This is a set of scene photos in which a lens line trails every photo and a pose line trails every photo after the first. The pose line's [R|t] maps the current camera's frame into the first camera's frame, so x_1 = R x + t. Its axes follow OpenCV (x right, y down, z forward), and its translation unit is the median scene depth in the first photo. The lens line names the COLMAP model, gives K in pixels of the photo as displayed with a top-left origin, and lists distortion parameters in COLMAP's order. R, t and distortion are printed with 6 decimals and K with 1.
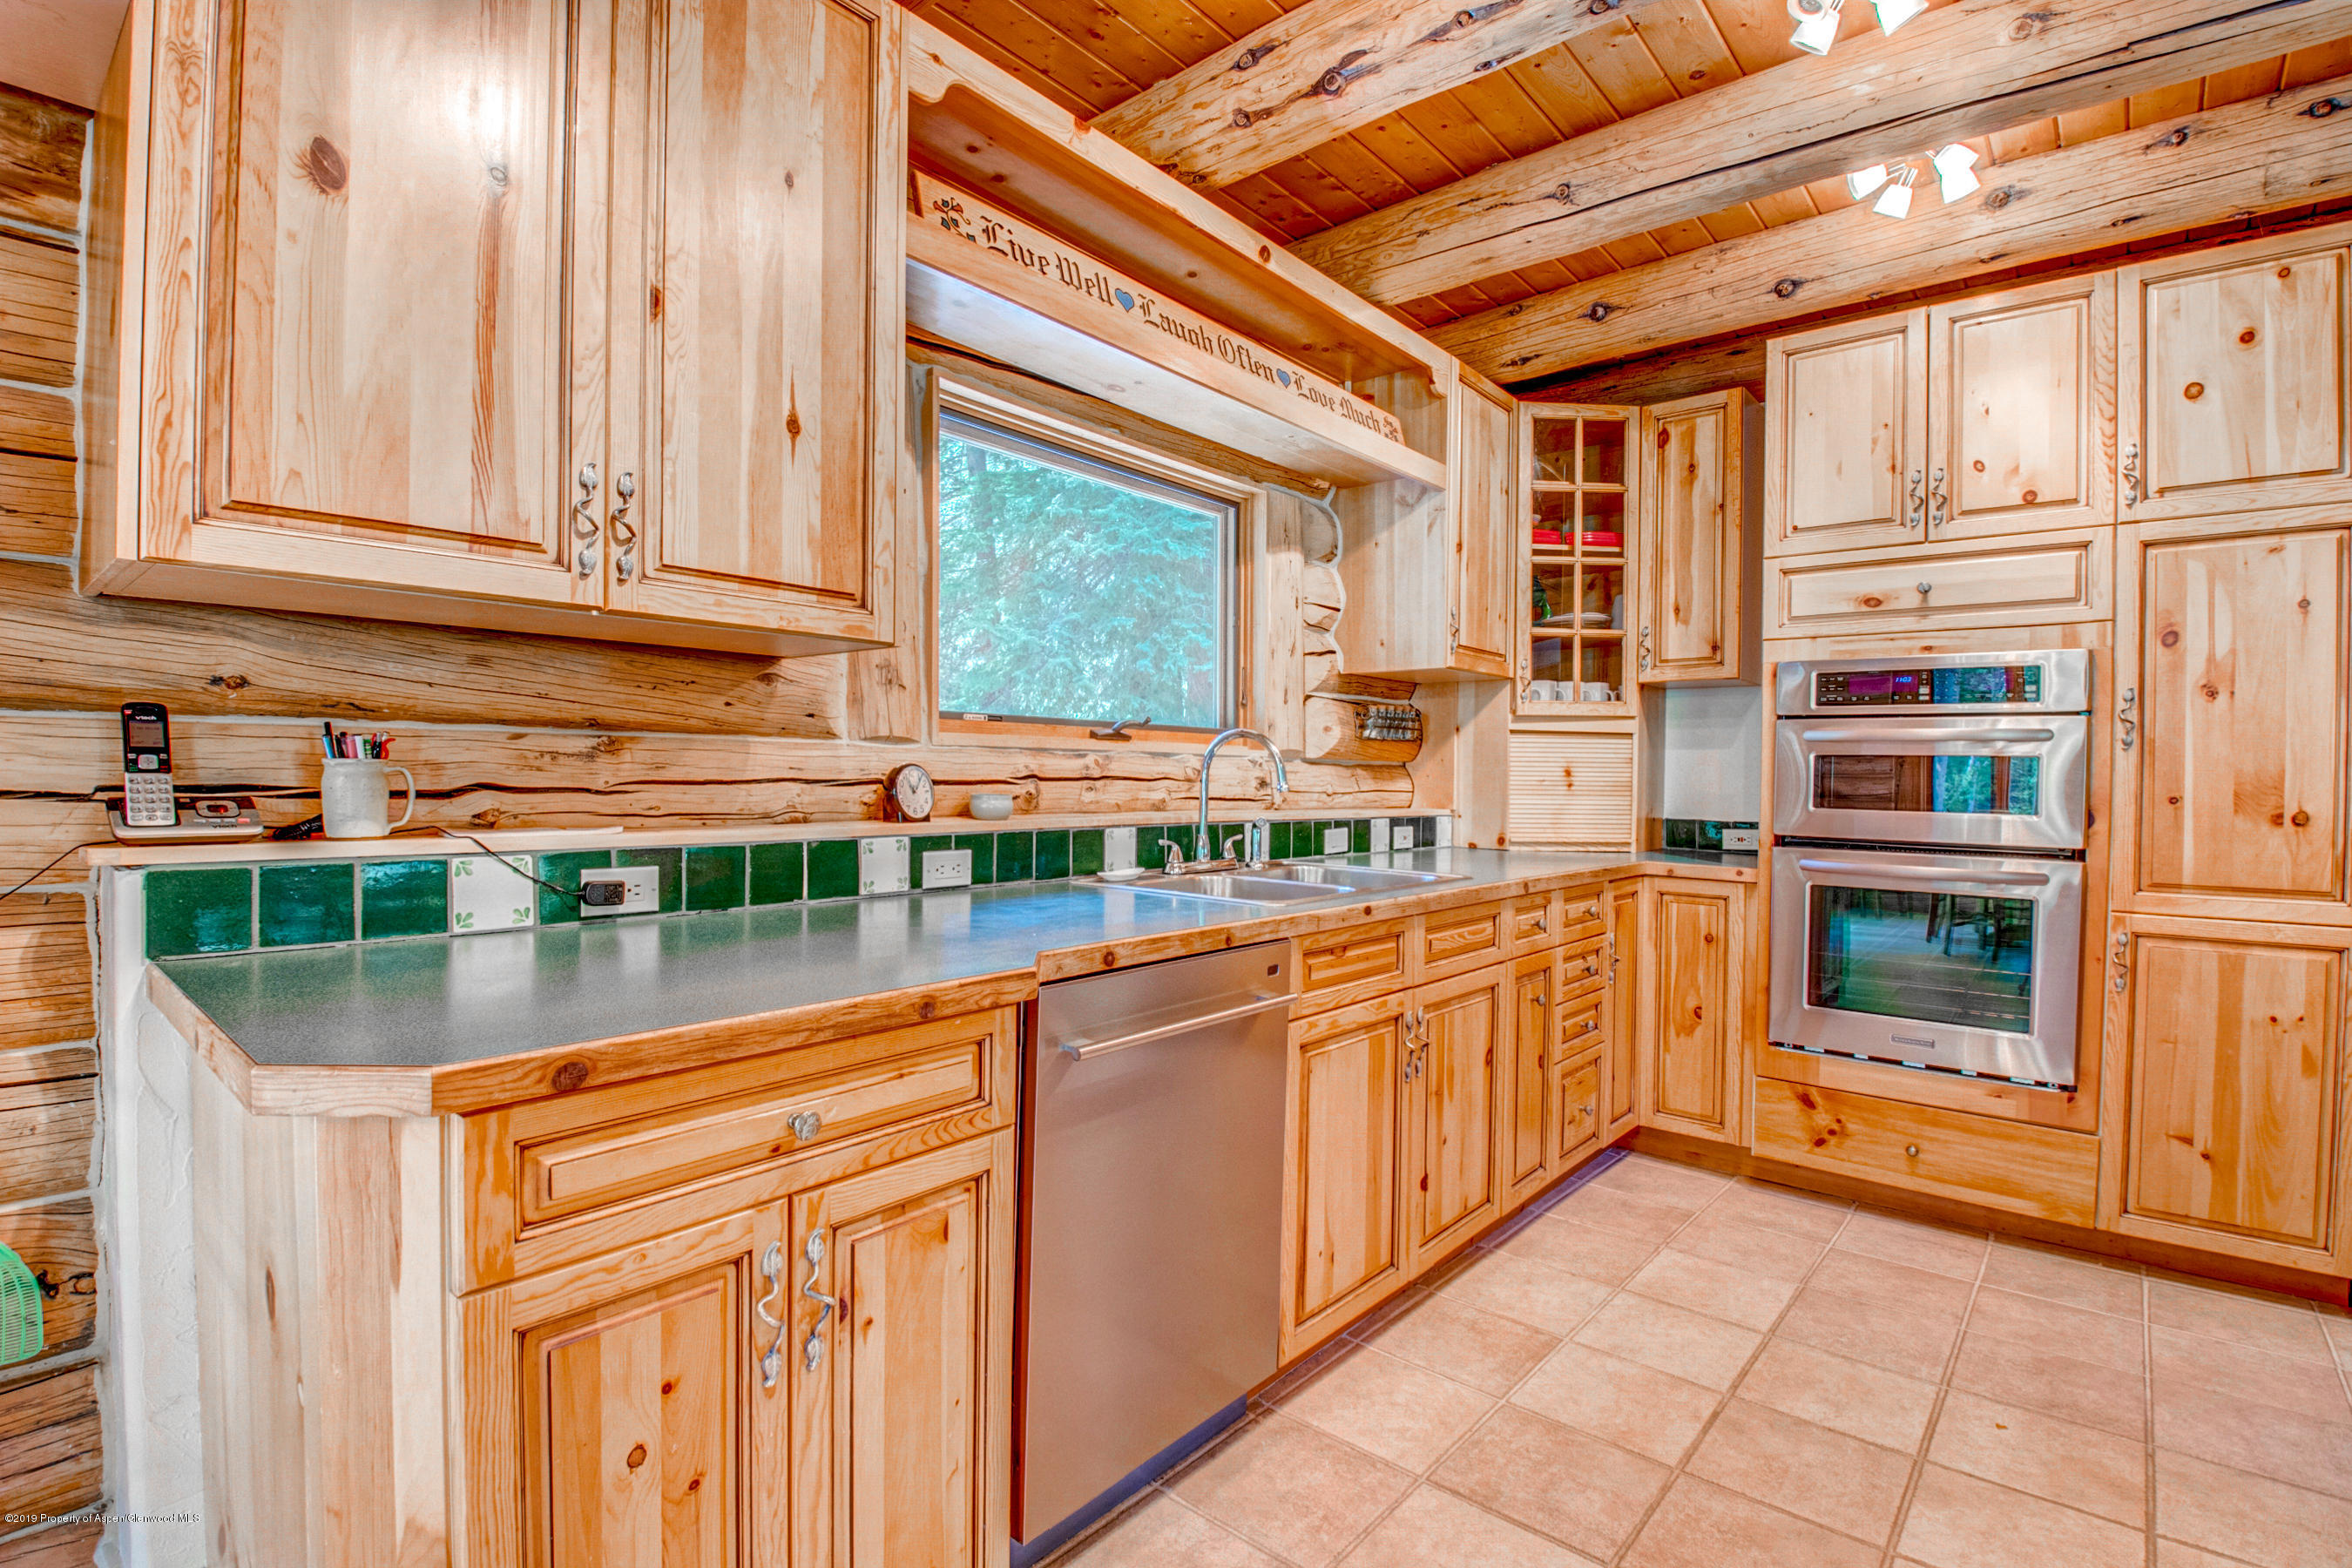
lens RADIAL K [[1104.3, 0, 1158.7], [0, 1104.3, 785.1], [0, 0, 1]] dist [0.004180, -0.019995]
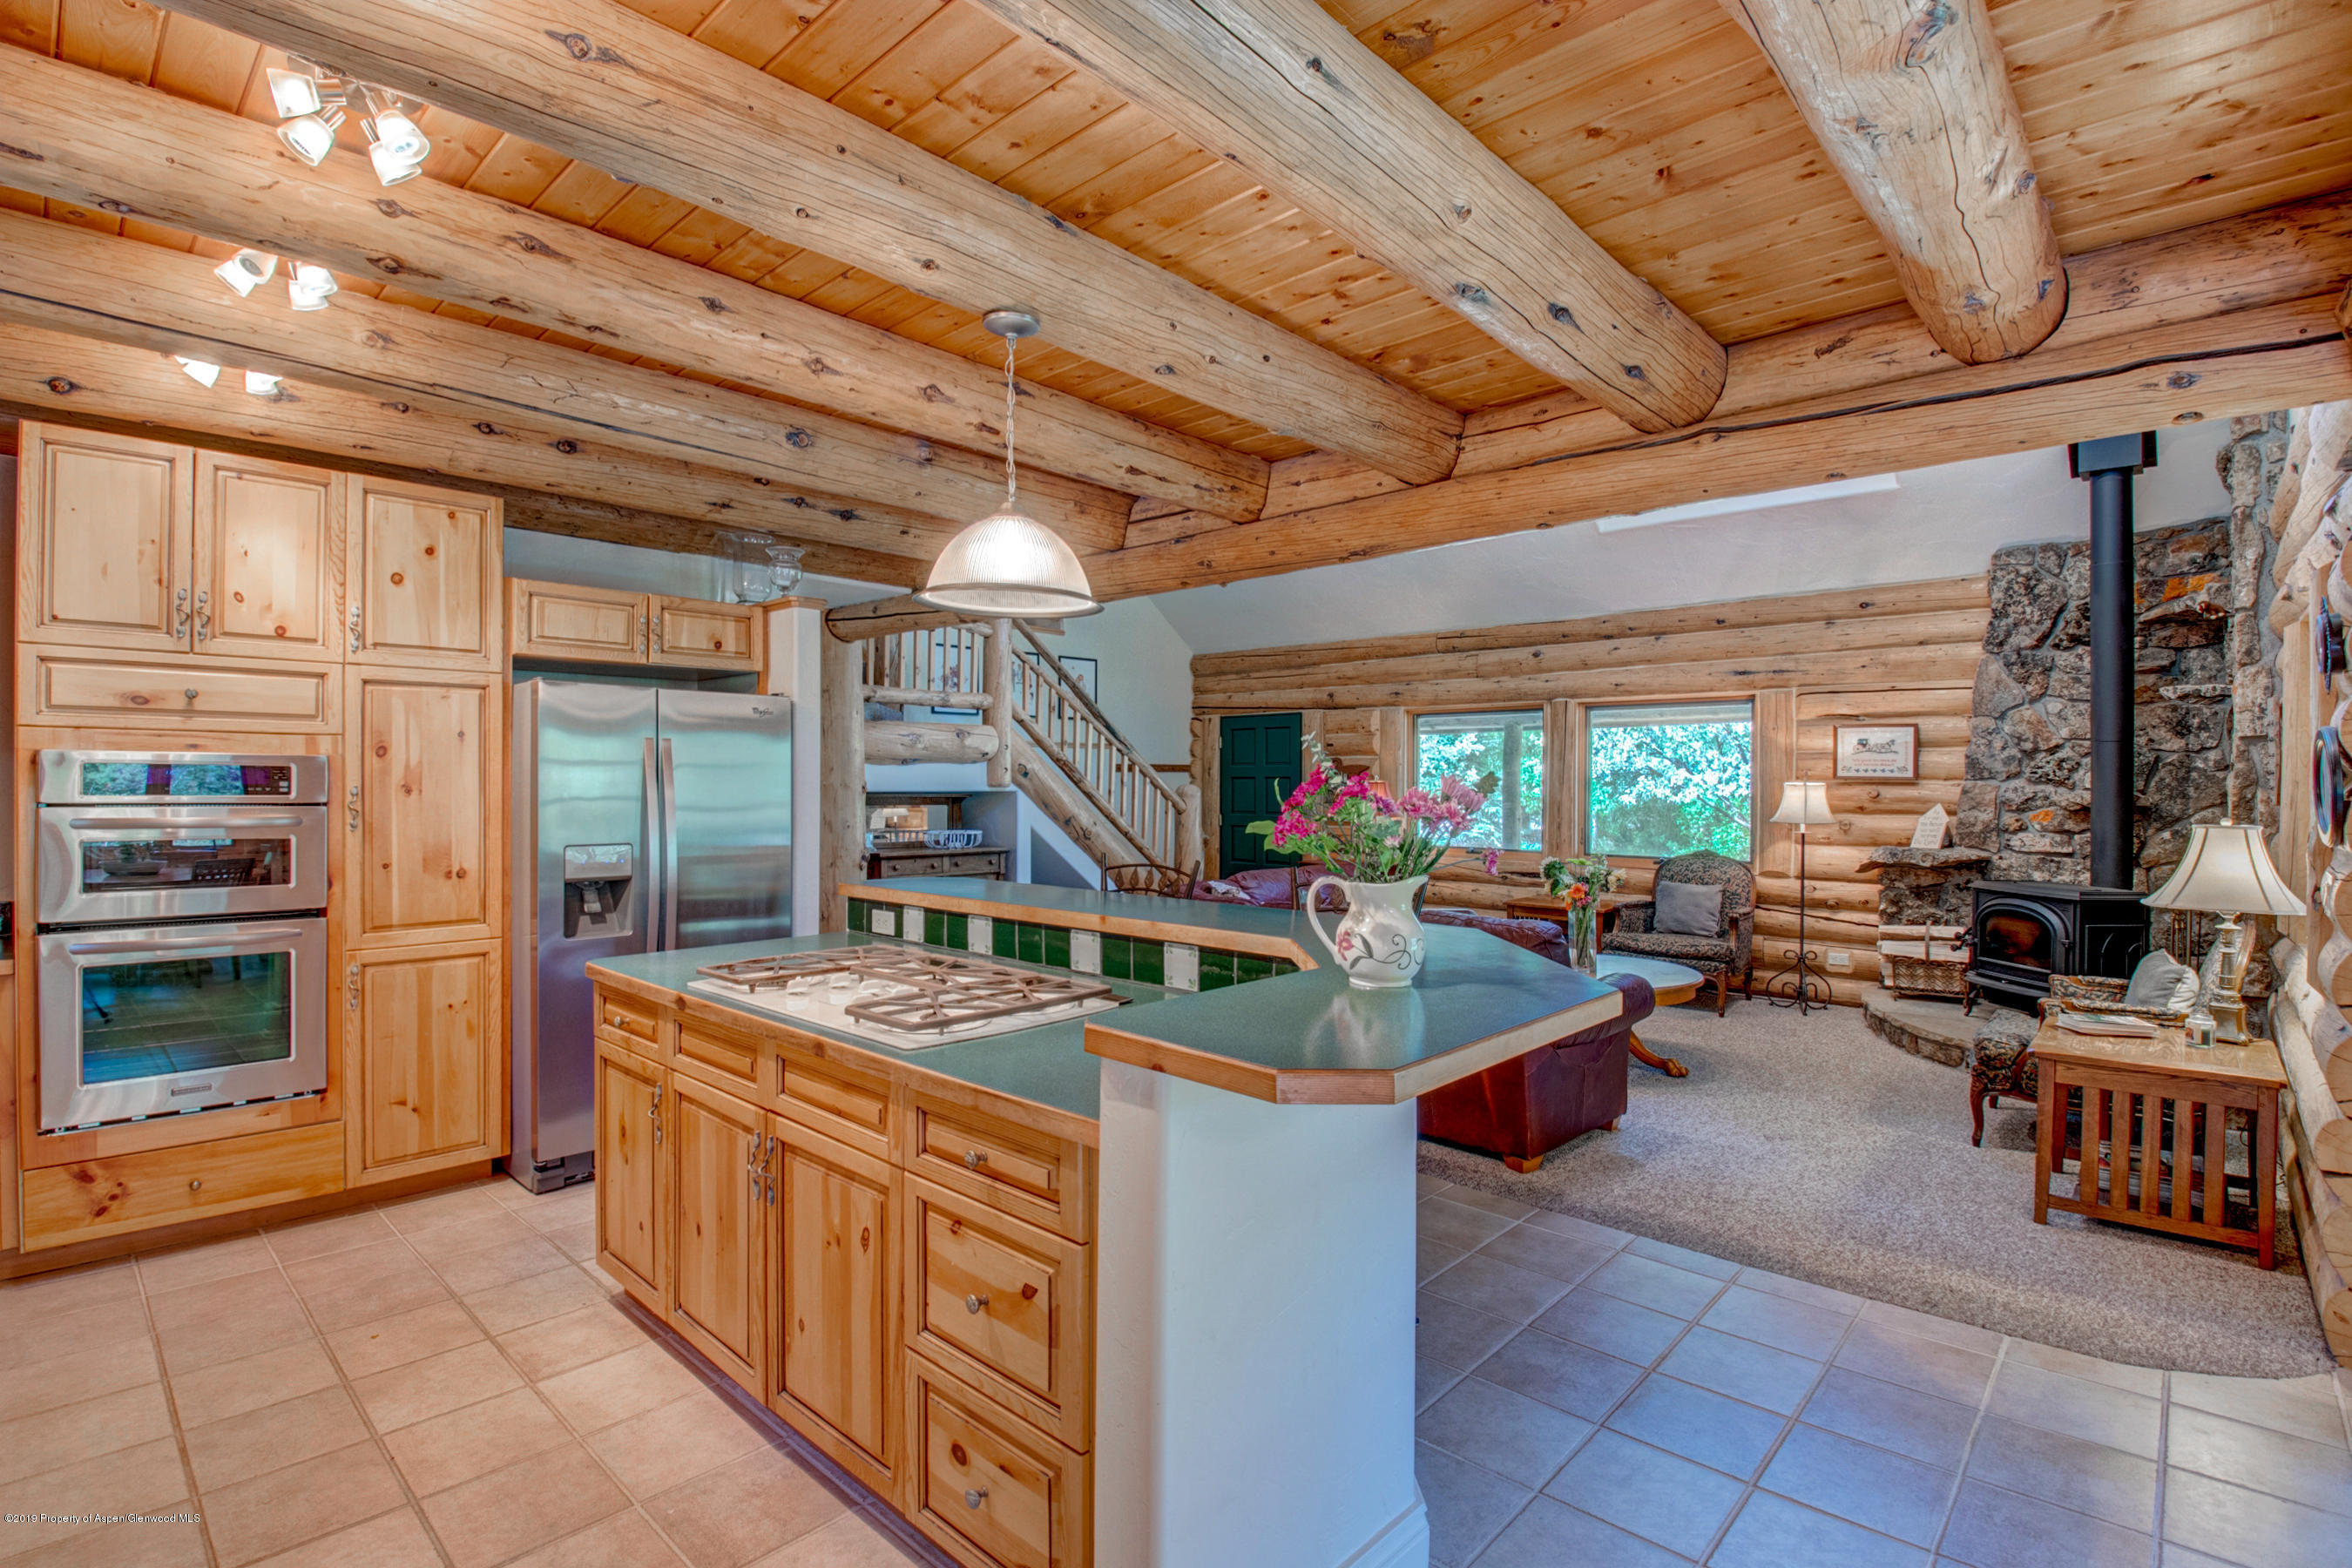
lens RADIAL K [[1104.3, 0, 1158.7], [0, 1104.3, 785.1], [0, 0, 1]] dist [0.004180, -0.019995]
pose [[0.035167, -0.013646, 0.999288, -0.427994], [0.008083, 0.999878, 0.013370, -0.095409], [-0.999349, 0.007607, 0.035273, -0.046933]]
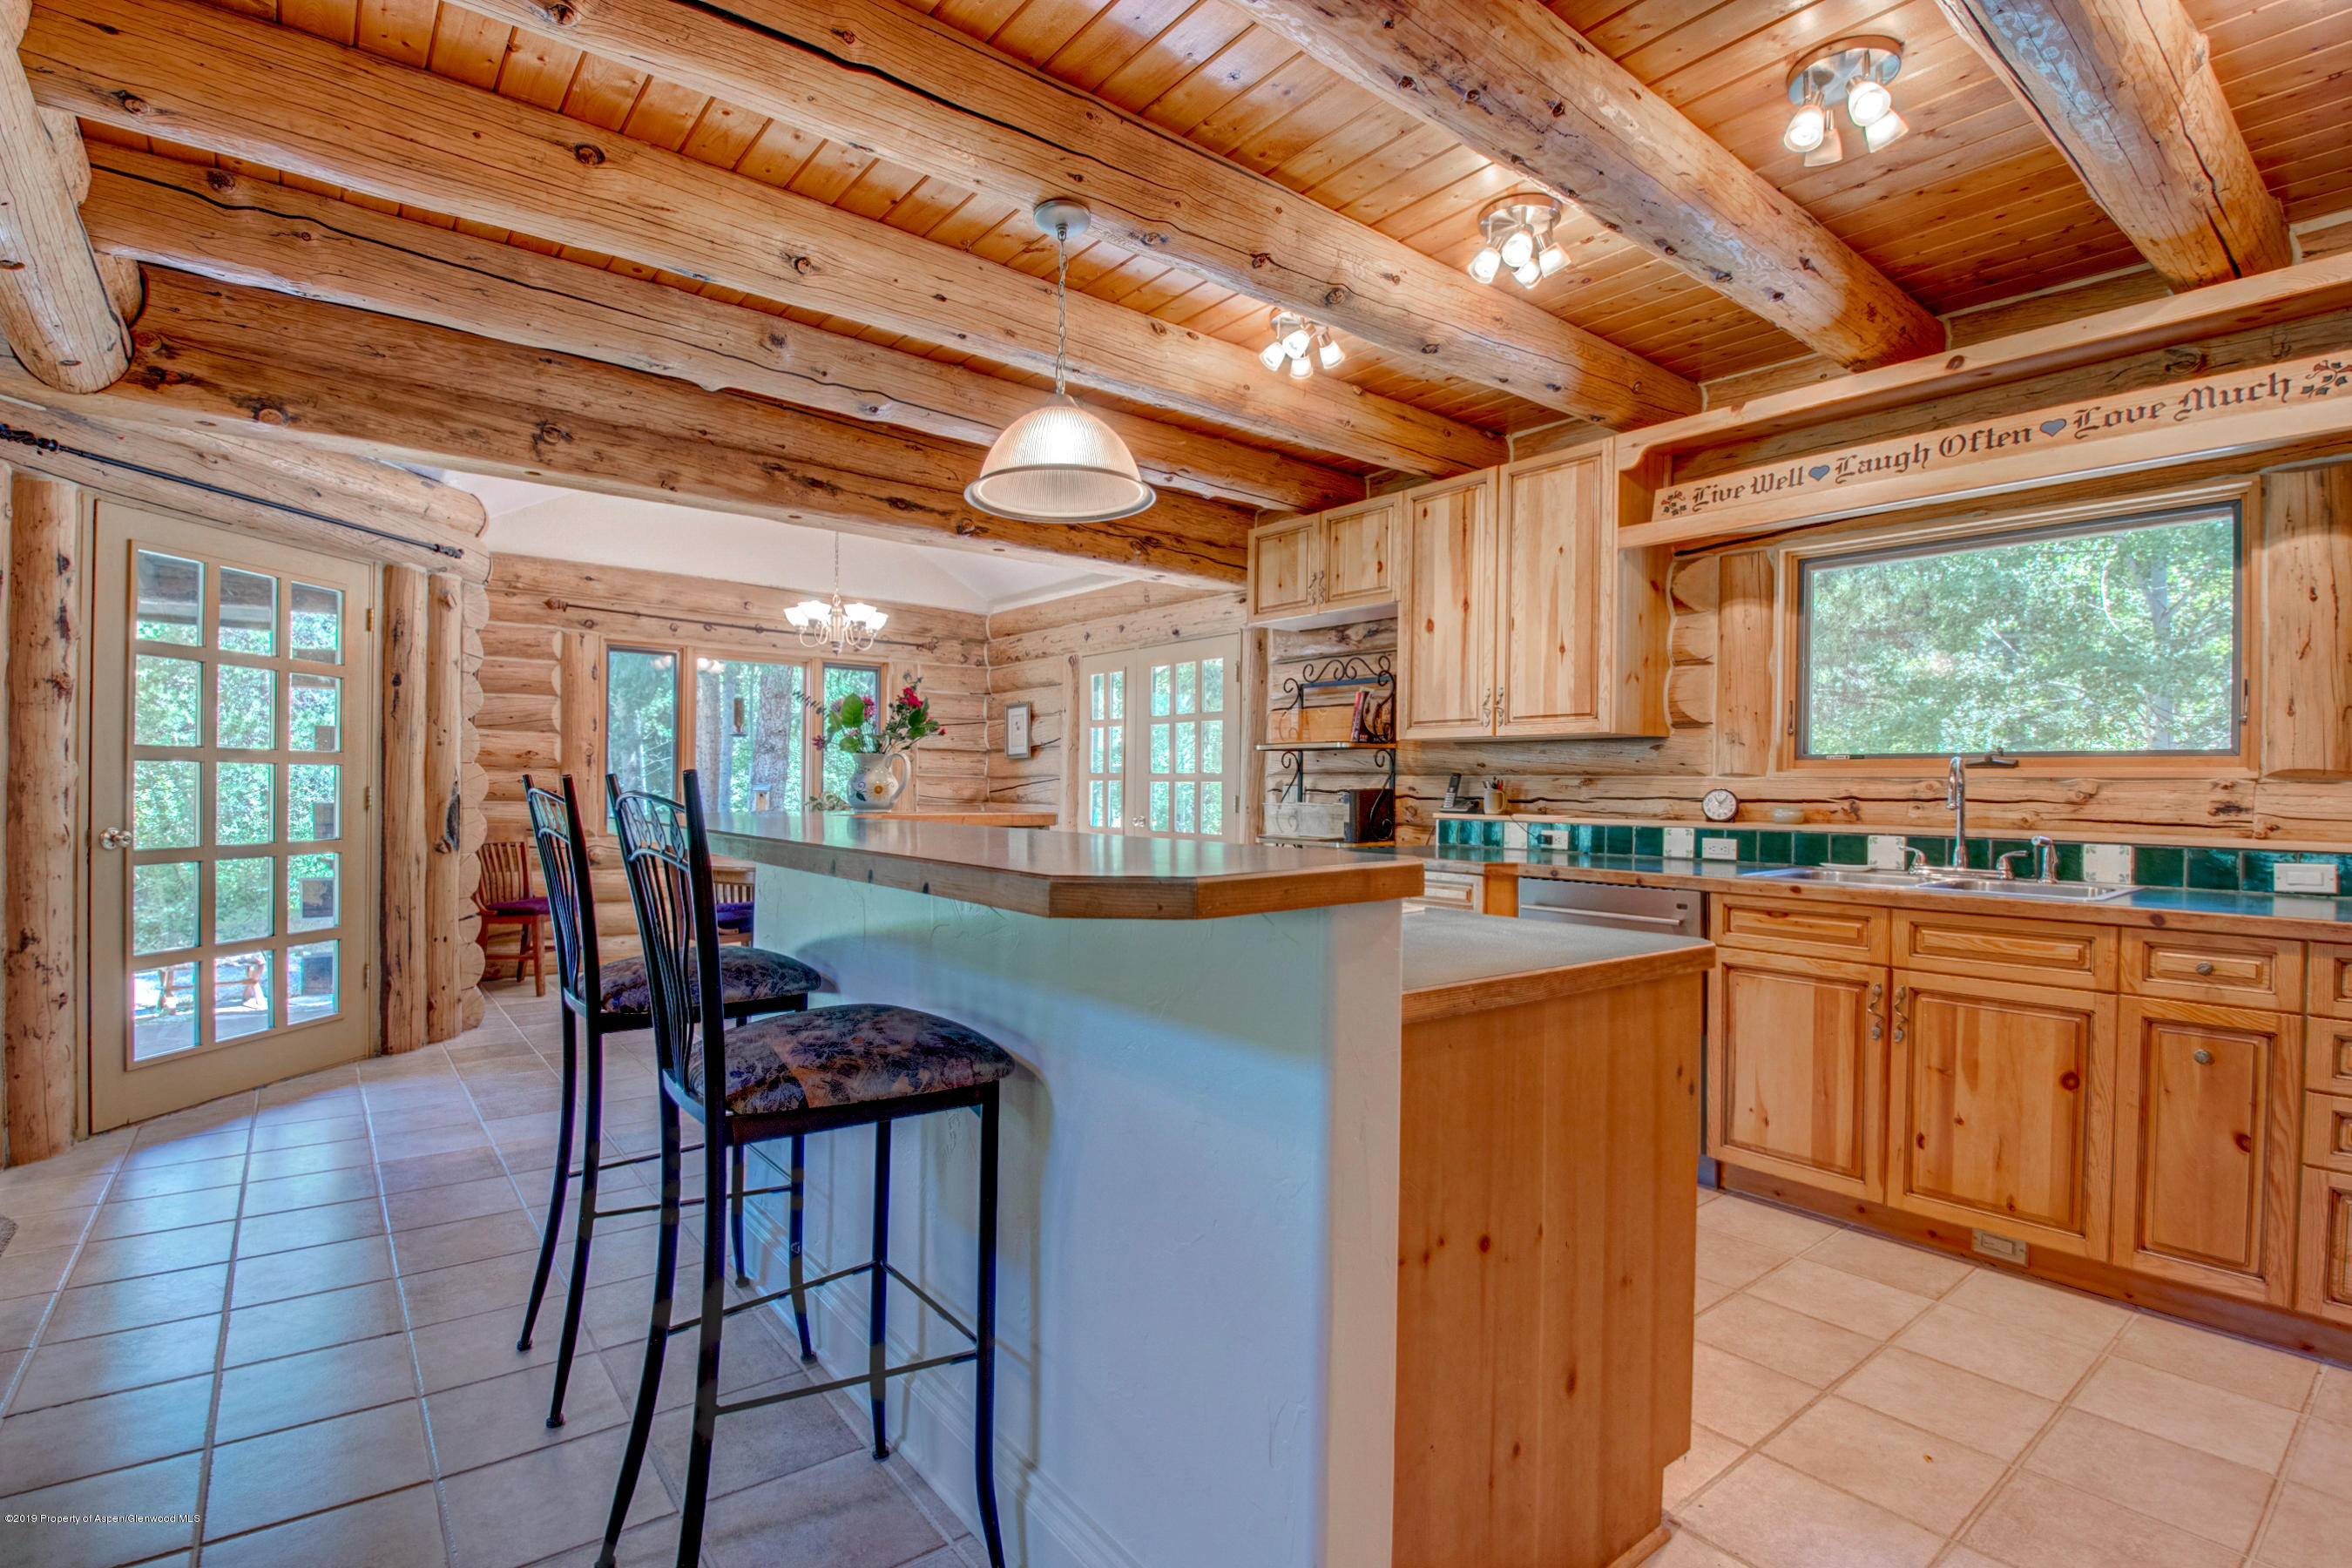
lens RADIAL K [[1105.2, 0, 1160.6], [0, 1105.2, 789.1], [0, 0, 1]] dist [0.047097, -0.057231]
pose [[-0.184150, -0.011165, -0.982835, 1.359512], [-0.023245, 0.999705, -0.007001, 0.011315], [0.982623, 0.021557, -0.184355, 0.360910]]
